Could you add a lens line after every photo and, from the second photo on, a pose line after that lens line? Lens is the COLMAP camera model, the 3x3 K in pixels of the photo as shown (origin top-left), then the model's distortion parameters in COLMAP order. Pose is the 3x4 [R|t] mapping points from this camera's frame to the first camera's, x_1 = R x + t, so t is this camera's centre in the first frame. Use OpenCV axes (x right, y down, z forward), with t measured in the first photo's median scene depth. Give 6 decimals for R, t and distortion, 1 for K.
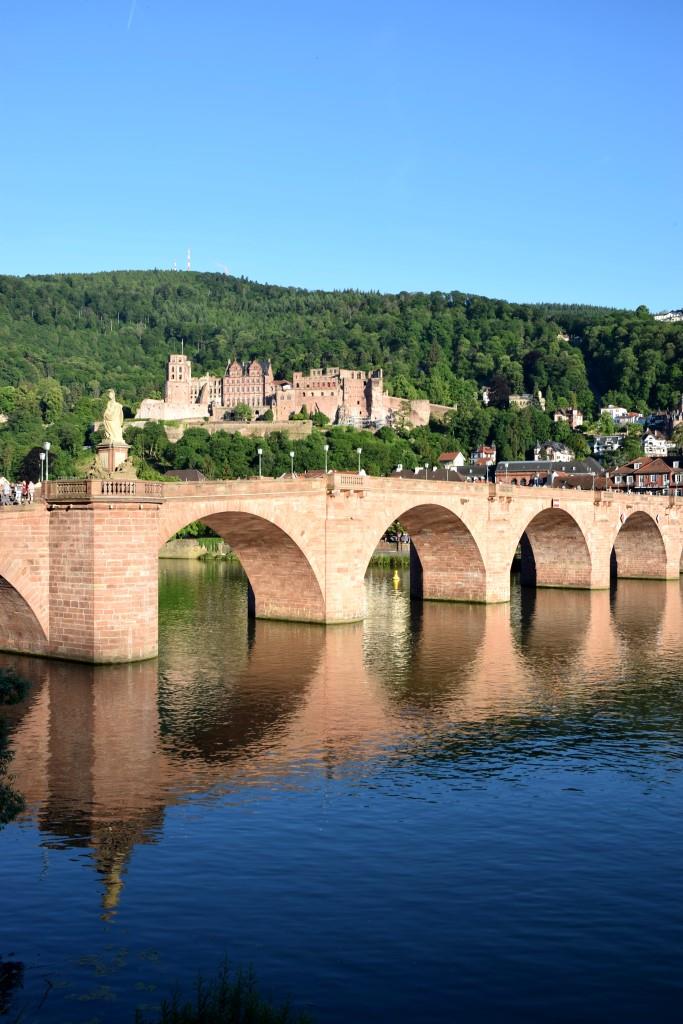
lens RADIAL K [[914.8, 0, 341.5], [0, 914.8, 512.0], [0, 0, 1]] dist [-0.007814, 0.000576]
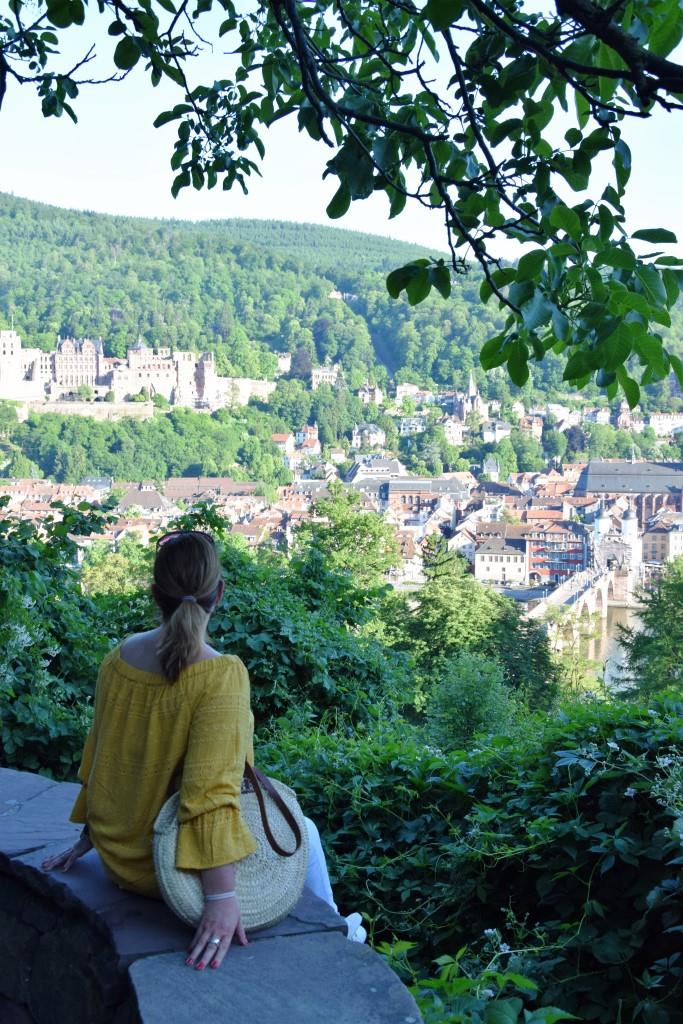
lens RADIAL K [[914.8, 0, 341.5], [0, 914.8, 512.0], [0, 0, 1]] dist [-0.007814, 0.000576]
pose [[0.967255, -0.015095, 0.253355, -0.081087], [-0.000303, 0.998160, 0.060629, -0.032264], [-0.253805, -0.058721, 0.965471, -0.088688]]
